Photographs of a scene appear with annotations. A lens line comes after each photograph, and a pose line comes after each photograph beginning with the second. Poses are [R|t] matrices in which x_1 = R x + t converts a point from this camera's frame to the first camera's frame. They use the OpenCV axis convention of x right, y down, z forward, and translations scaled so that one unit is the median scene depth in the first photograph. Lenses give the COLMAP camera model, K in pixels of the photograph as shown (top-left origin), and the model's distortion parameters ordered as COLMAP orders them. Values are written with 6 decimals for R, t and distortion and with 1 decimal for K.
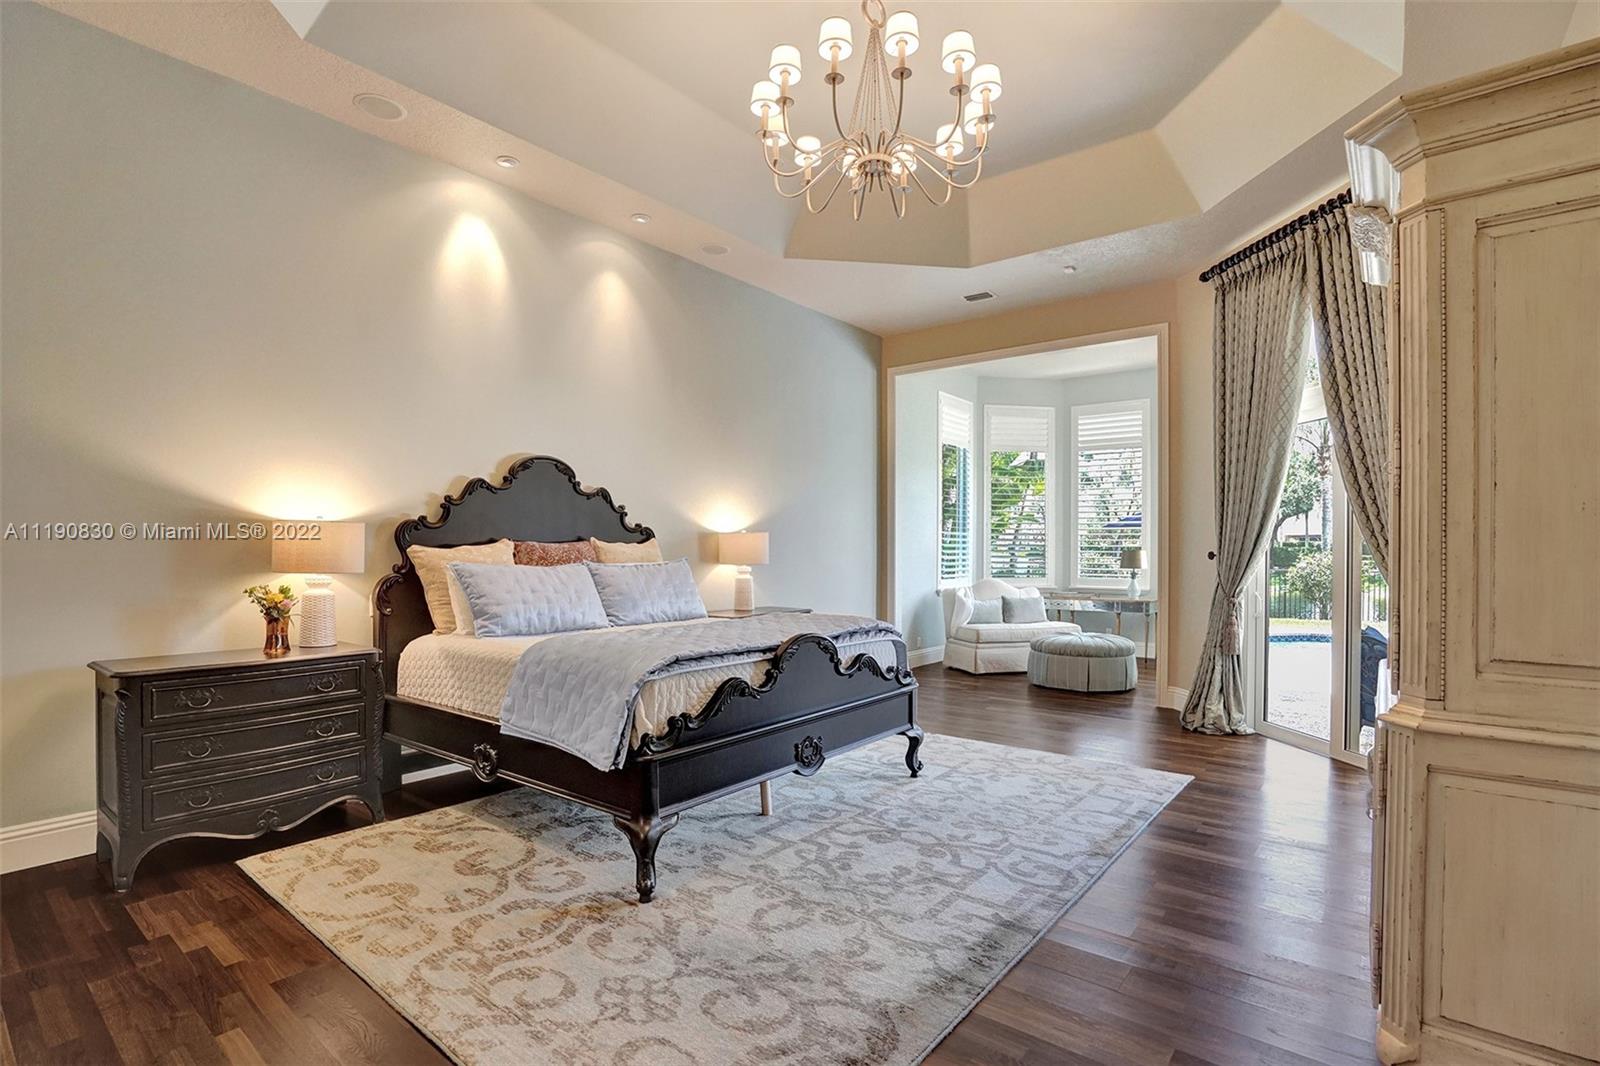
lens RADIAL K [[757.1, 0, 789.9], [0, 757.1, 541.1], [0, 0, 1]] dist [-0.035919, 0.006155]
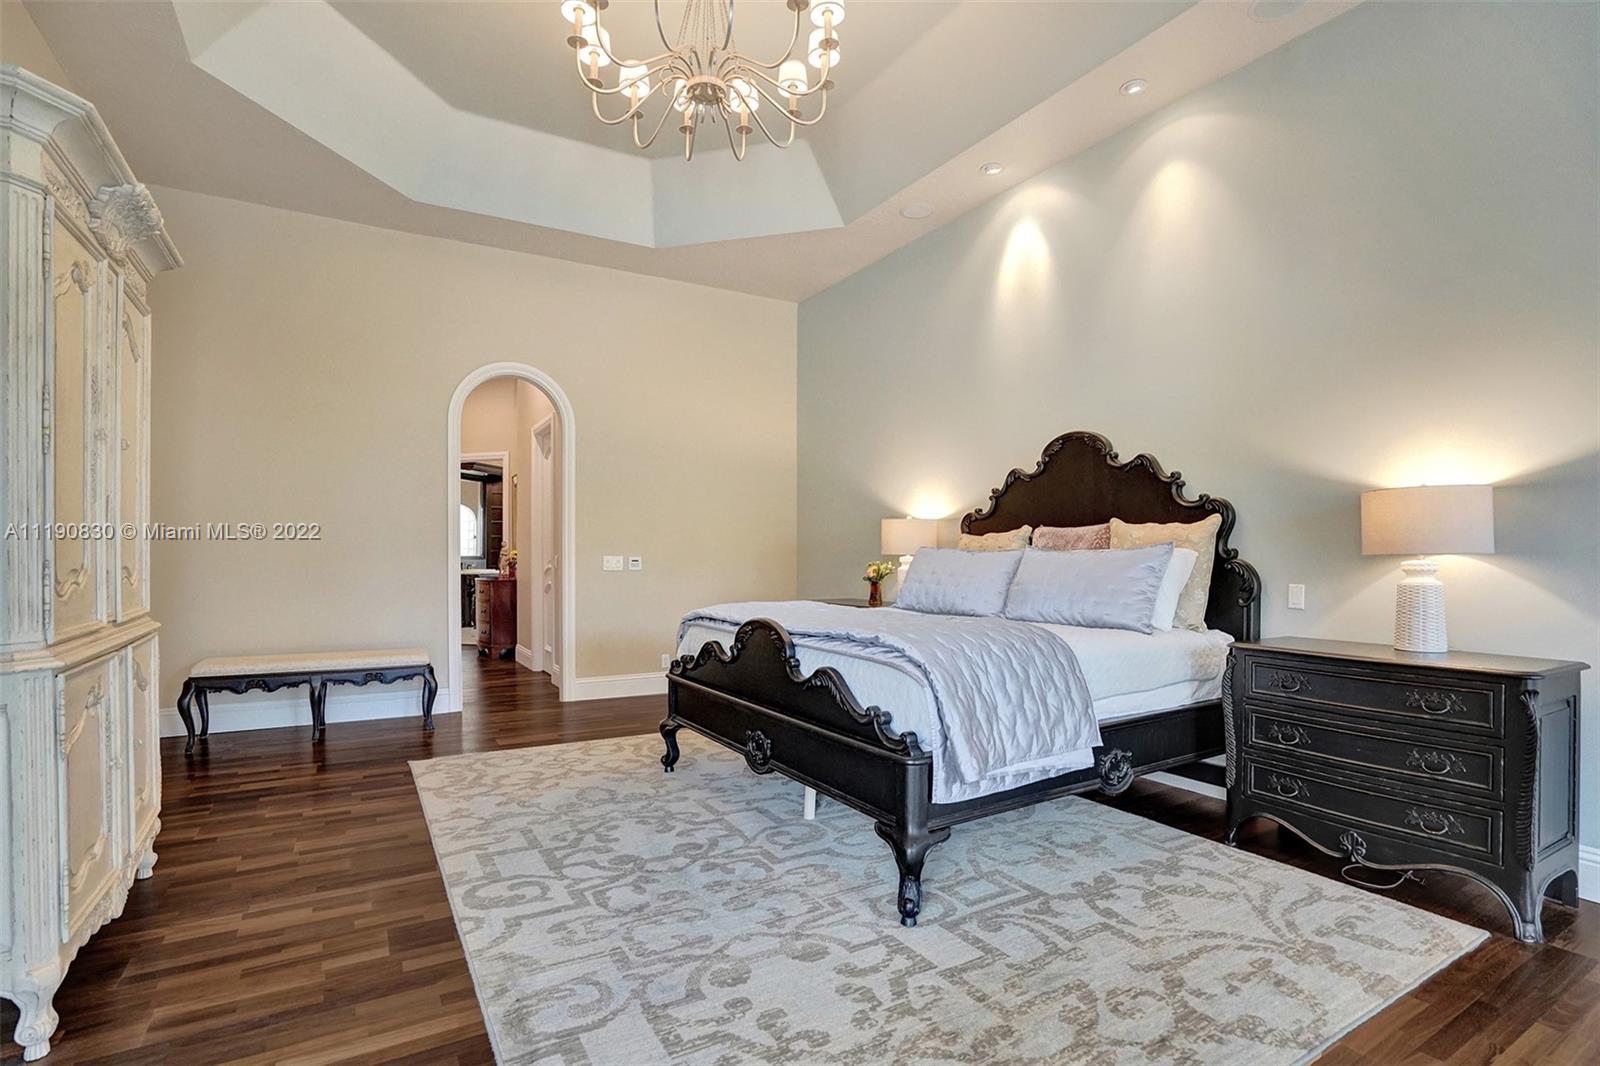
lens RADIAL K [[757.1, 0, 790.7], [0, 757.1, 545.7], [0, 0, 1]] dist [-0.035919, 0.006155]
pose [[-0.337957, -0.015615, -0.941032, 0.774864], [0.004665, 0.999822, -0.018266, 0.046377], [0.941150, -0.010563, -0.337824, 1.191951]]
